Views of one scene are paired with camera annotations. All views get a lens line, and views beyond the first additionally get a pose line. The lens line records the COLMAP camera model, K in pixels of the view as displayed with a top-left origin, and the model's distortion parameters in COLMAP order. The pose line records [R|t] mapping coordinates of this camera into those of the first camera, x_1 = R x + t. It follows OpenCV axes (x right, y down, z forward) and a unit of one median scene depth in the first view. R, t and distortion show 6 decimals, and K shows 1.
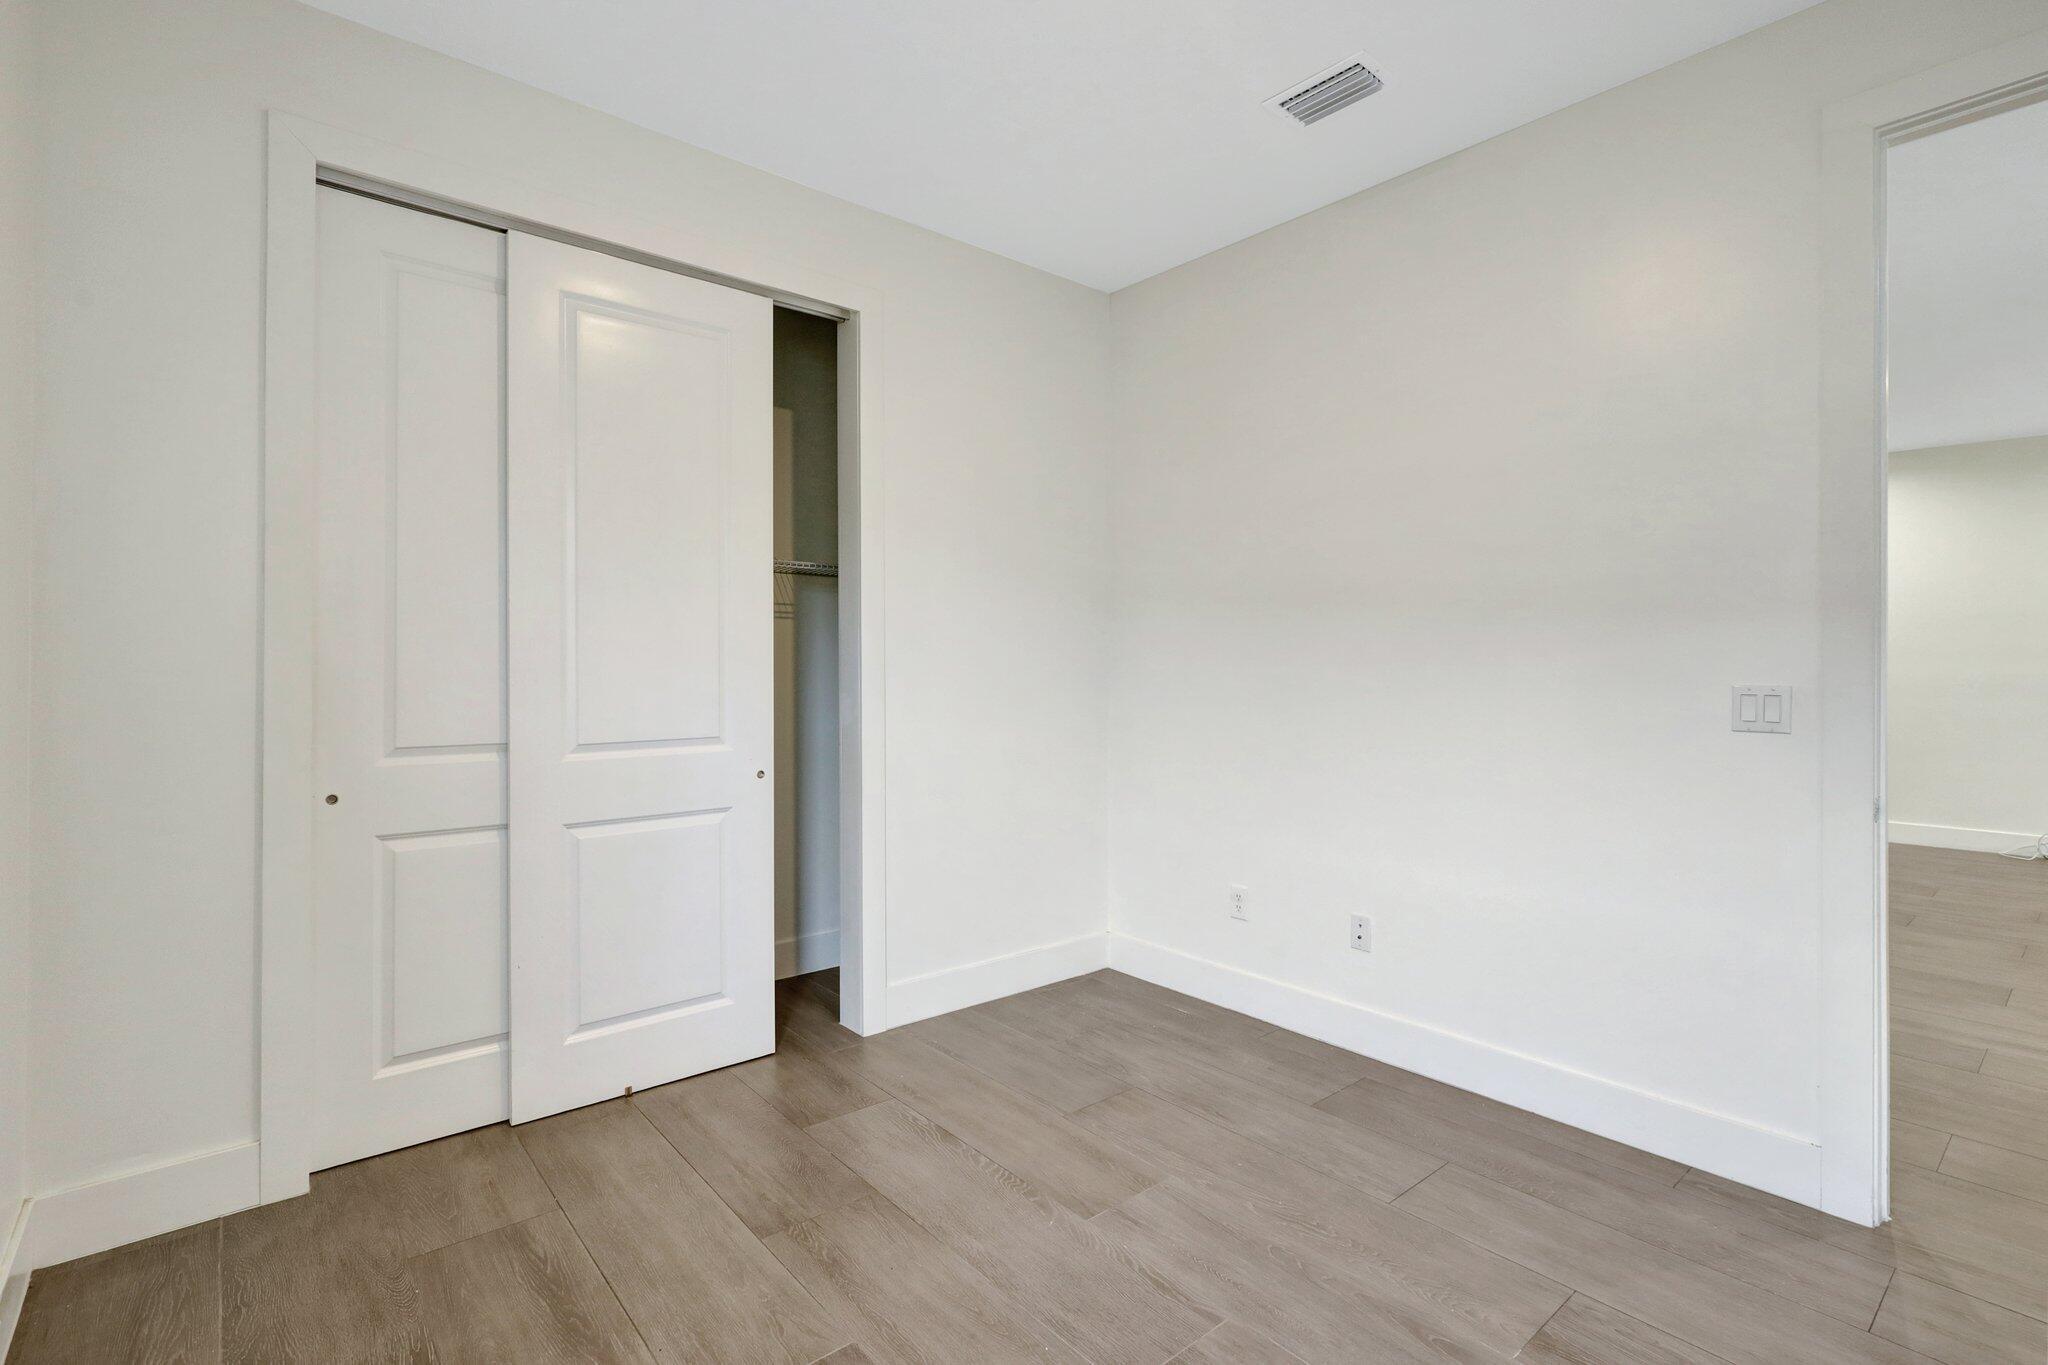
lens RADIAL K [[950.7, 0, 1029.8], [0, 950.7, 674.9], [0, 0, 1]] dist [-0.004209, 0.000971]
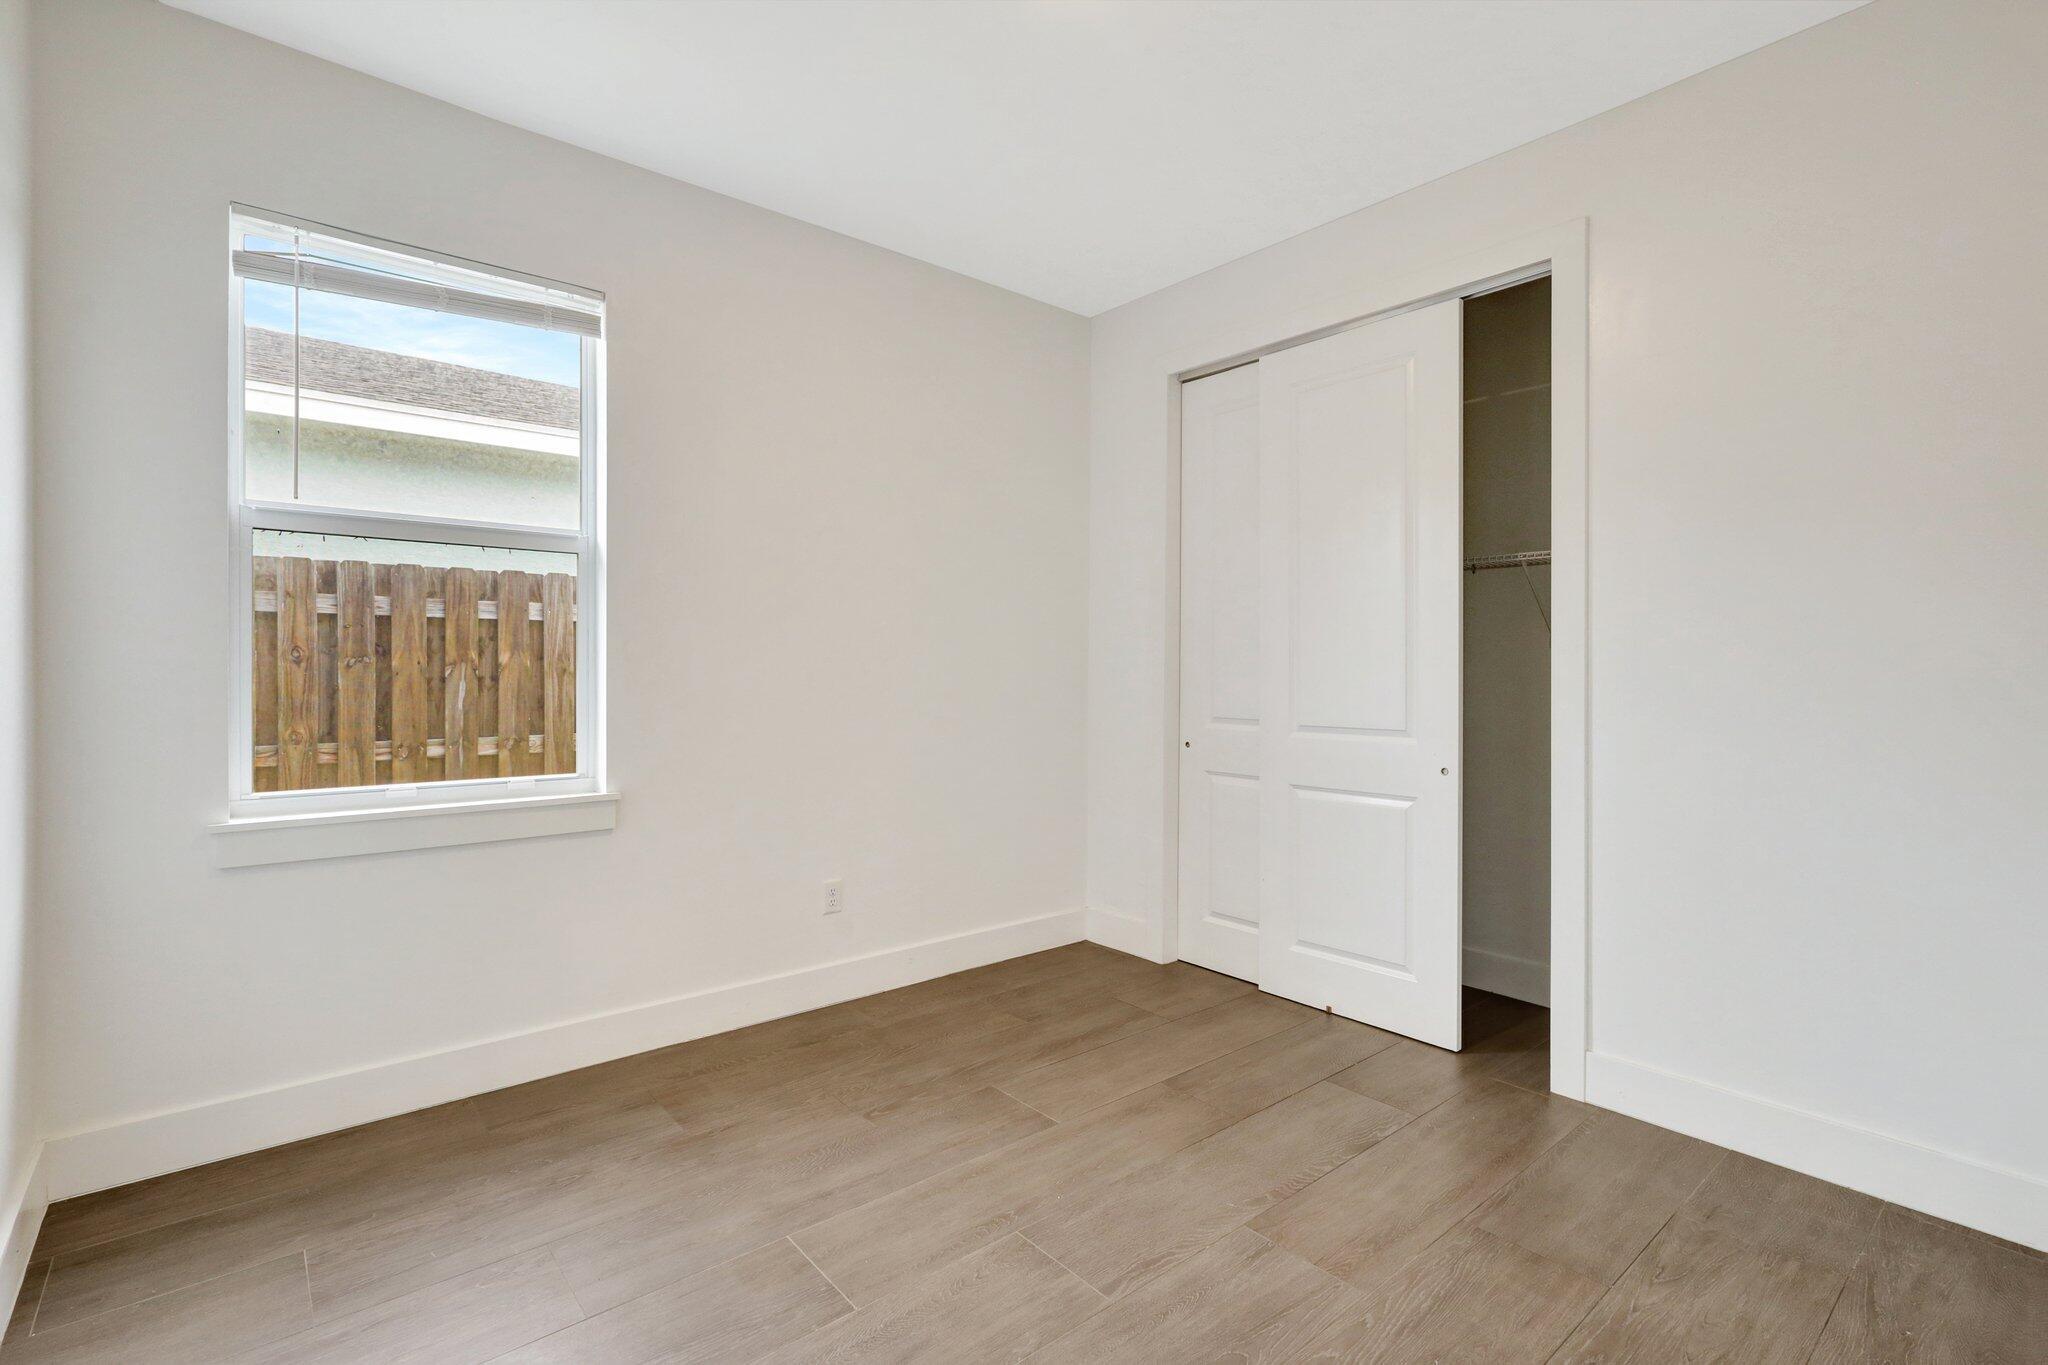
lens RADIAL K [[950.7, 0, 1004.8], [0, 950.7, 687.6], [0, 0, 1]] dist [-0.004209, 0.000971]
pose [[-0.023481, 0.018752, -0.999548, 0.915847], [-0.011012, 0.999759, 0.019015, 0.000975], [0.999664, 0.011453, -0.023268, 0.678273]]
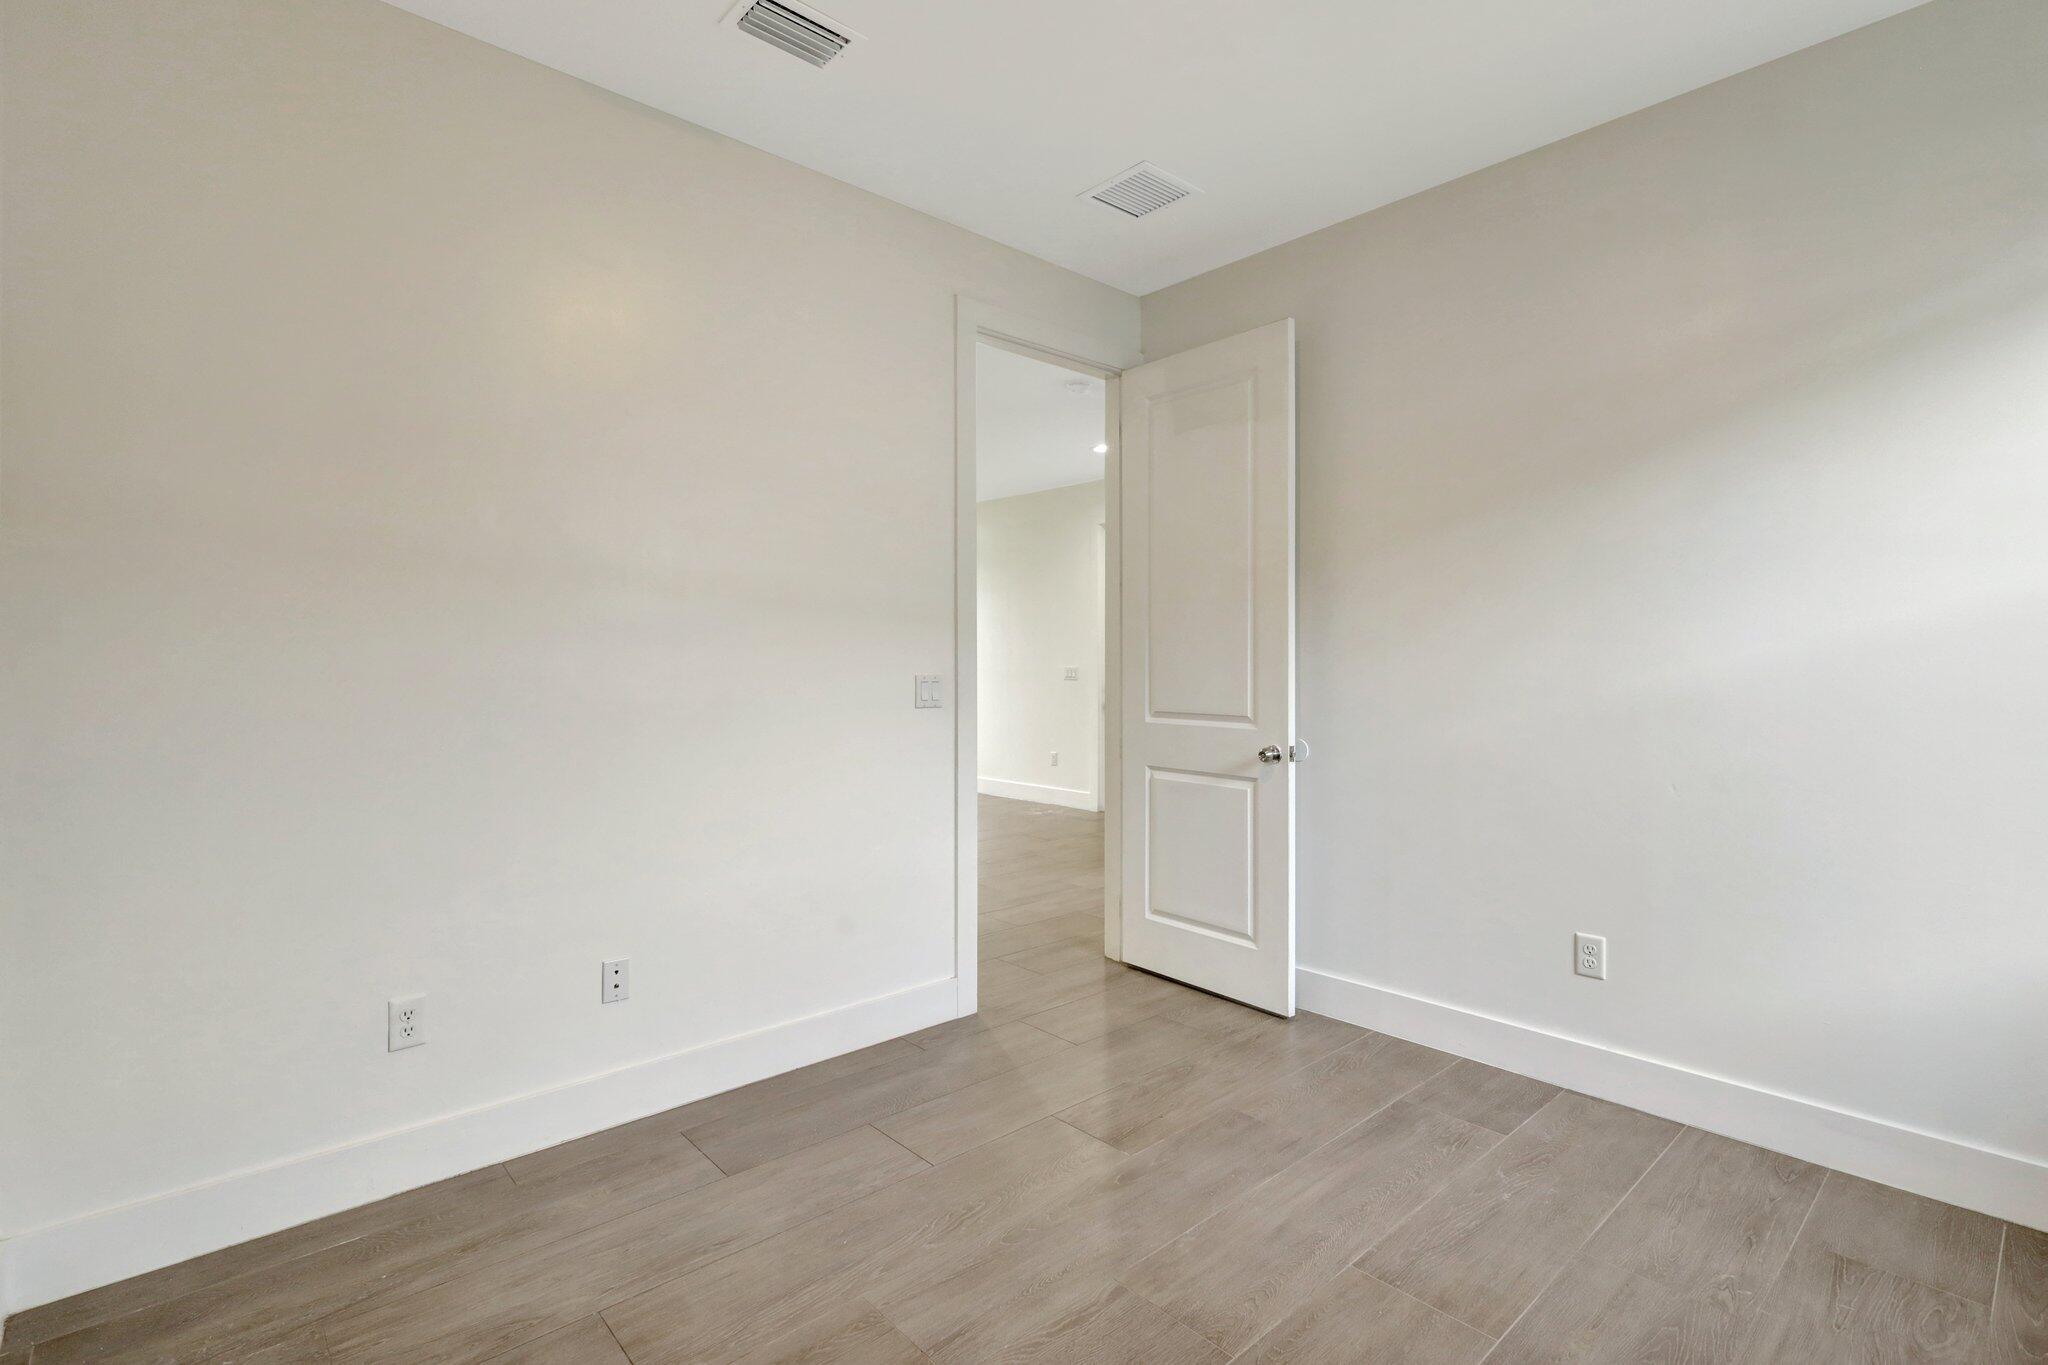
lens RADIAL K [[950.7, 0, 1020.3], [0, 950.7, 682.6], [0, 0, 1]] dist [-0.004209, 0.000971]
pose [[-0.025809, -0.022296, 0.999418, -0.618485], [0.007400, 0.999720, 0.022494, -0.007025], [-0.999640, 0.007976, -0.025636, 0.847442]]
